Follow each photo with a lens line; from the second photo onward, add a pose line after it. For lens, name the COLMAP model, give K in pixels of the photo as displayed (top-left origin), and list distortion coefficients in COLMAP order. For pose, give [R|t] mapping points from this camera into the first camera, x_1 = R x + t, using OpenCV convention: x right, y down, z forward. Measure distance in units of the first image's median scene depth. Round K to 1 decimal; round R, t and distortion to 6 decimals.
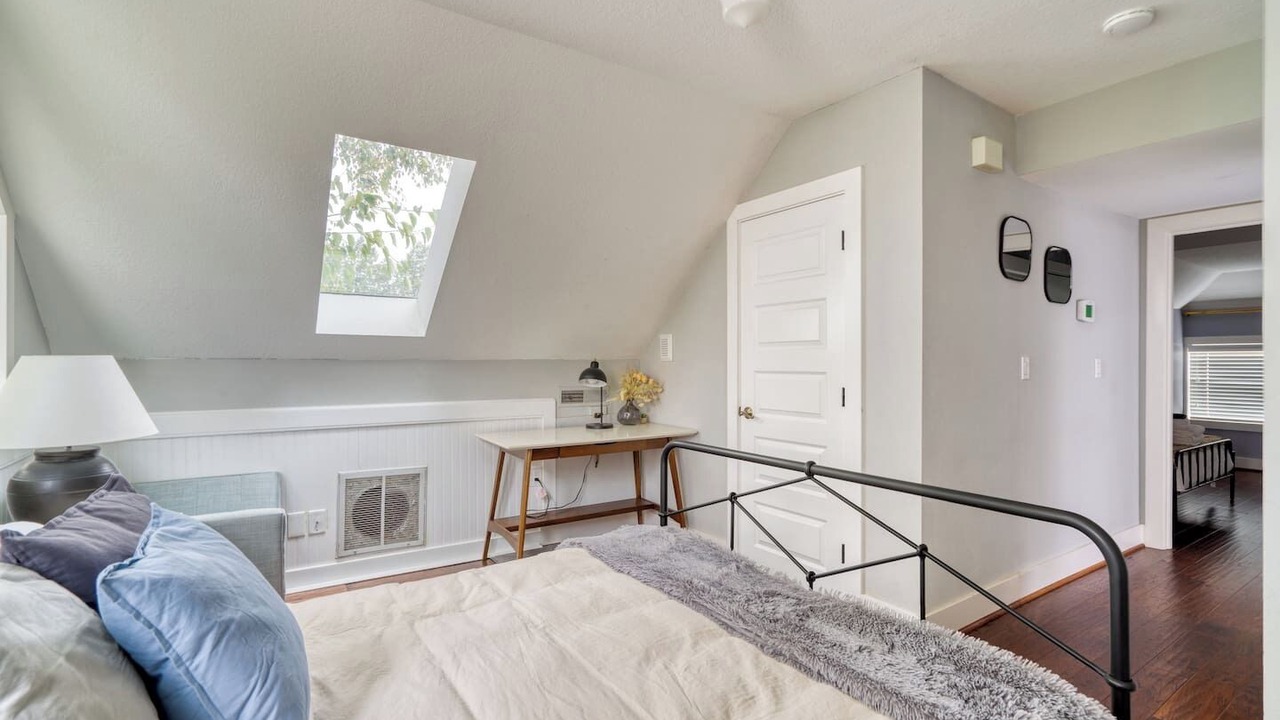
lens RADIAL K [[588.6, 0, 640.0], [0, 588.6, 360.0], [0, 0, 1]] dist [-0.000254, -0.000136]
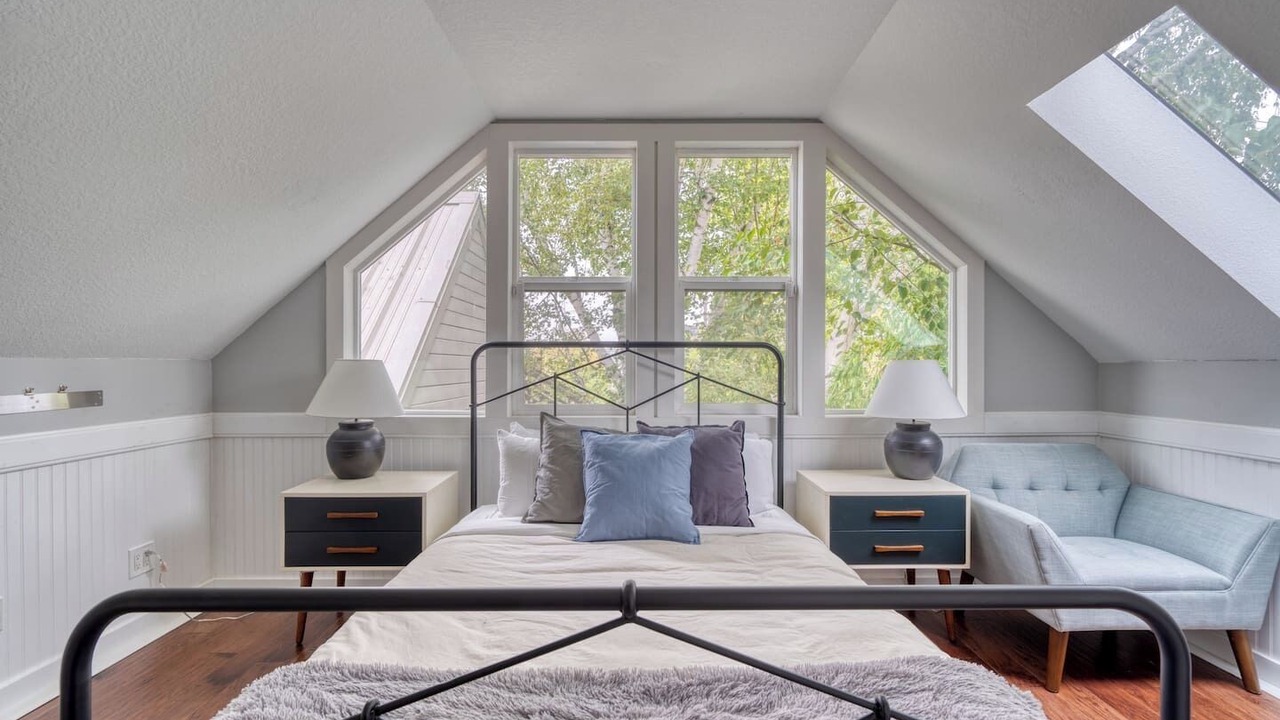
lens RADIAL K [[576.3, 0, 639.0], [0, 576.3, 363.7], [0, 0, 1]] dist [-0.002893, -0.000022]
pose [[-0.551988, -0.007049, -0.833823, 0.356505], [0.001092, 0.999957, -0.009177, 0.007808], [0.833852, -0.005976, -0.551956, 0.688256]]
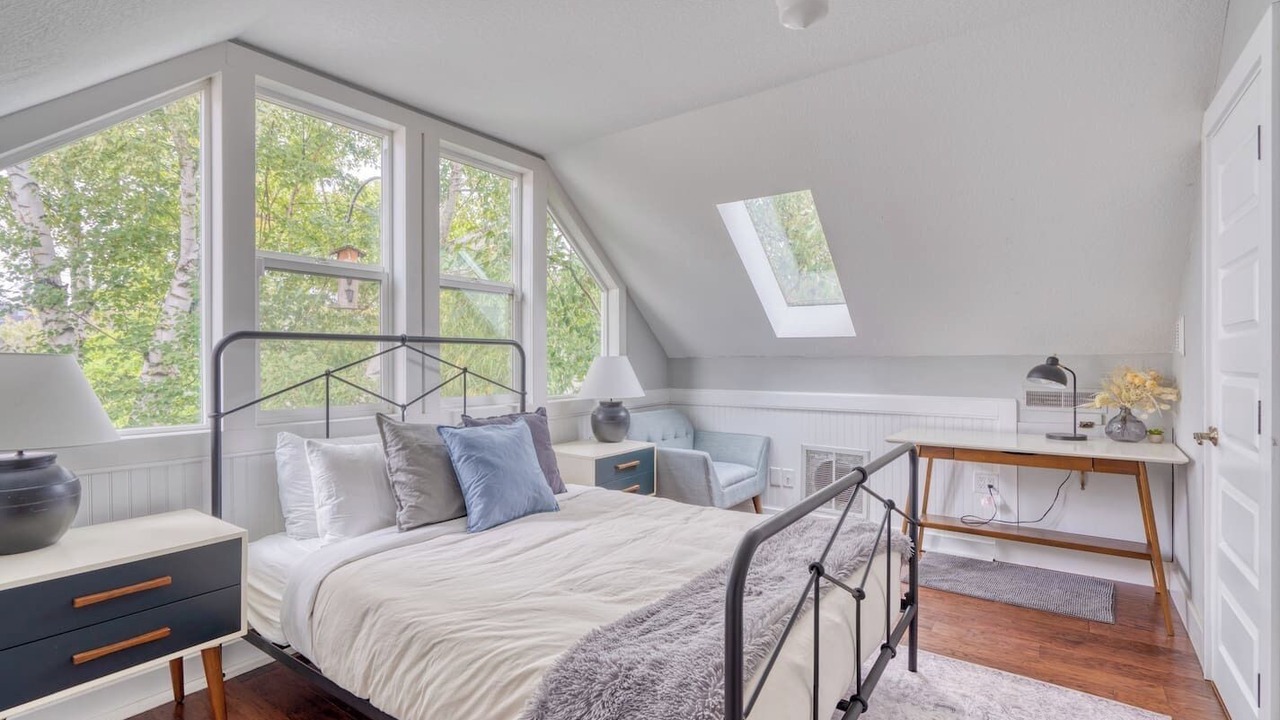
lens RADIAL K [[588.6, 0, 640.0], [0, 588.6, 360.0], [0, 0, 1]] dist [-0.000254, -0.000136]
pose [[0.351547, -0.002188, -0.936167, 0.558987], [0.007357, 0.999973, 0.000426, 0.003322], [0.936141, -0.007037, 0.351554, 0.205543]]
